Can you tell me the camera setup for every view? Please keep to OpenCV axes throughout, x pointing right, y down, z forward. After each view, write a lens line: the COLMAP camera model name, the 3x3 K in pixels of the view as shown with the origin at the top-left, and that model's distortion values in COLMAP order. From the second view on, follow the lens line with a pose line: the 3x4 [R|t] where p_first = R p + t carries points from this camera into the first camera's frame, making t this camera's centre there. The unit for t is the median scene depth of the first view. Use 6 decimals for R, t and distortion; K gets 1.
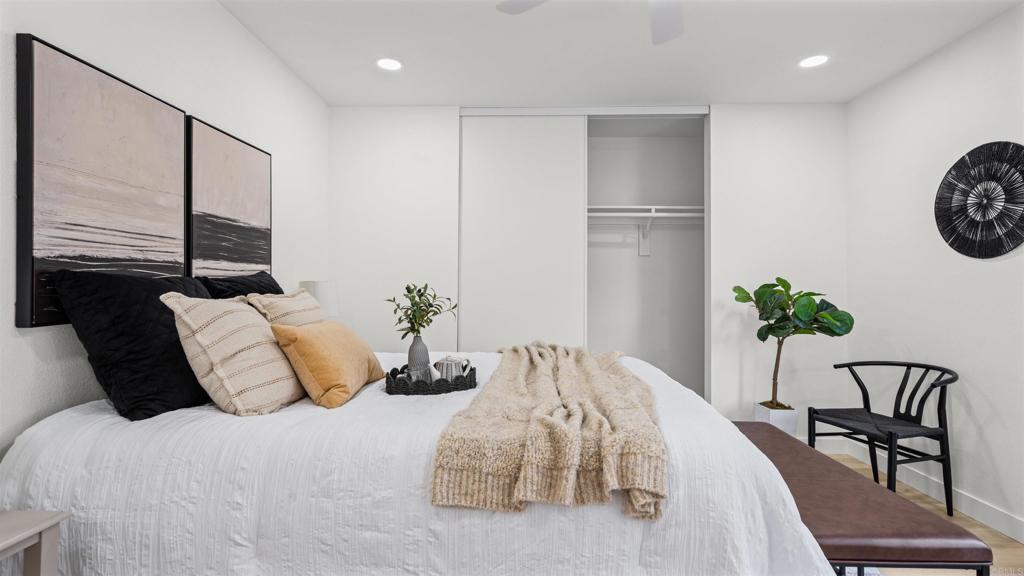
lens RADIAL K [[469.3, 0, 512.0], [0, 469.3, 288.0], [0, 0, 1]] dist [-0.001920, 0.000090]
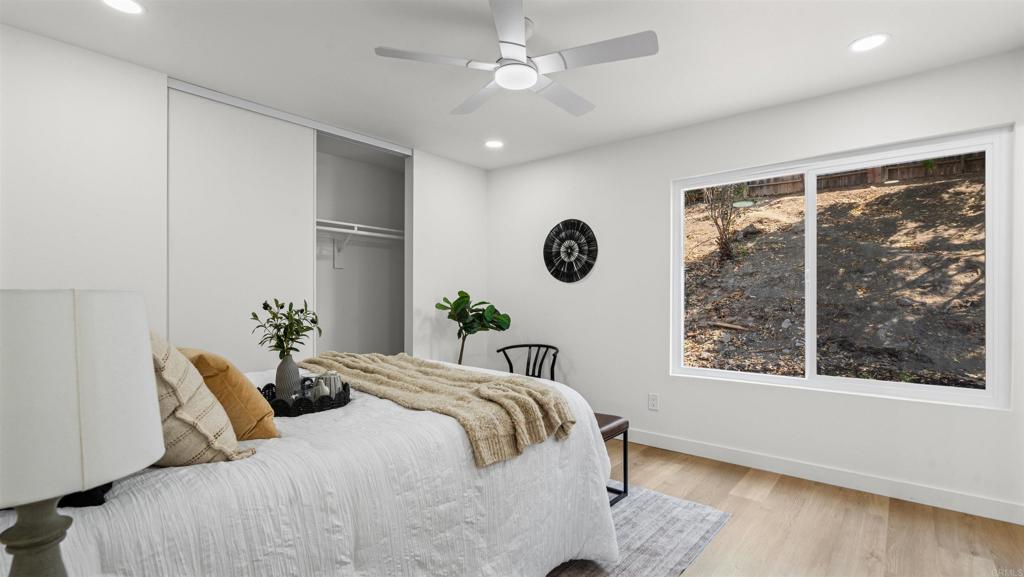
lens RADIAL K [[469.4, 0, 512.0], [0, 469.4, 307.1], [0, 0, 1]] dist [-0.000569, 0.000134]
pose [[0.619201, -0.021155, 0.784948, -0.517872], [-0.000541, 0.999625, 0.027367, -0.016474], [-0.785233, -0.017370, 0.618957, 0.043458]]
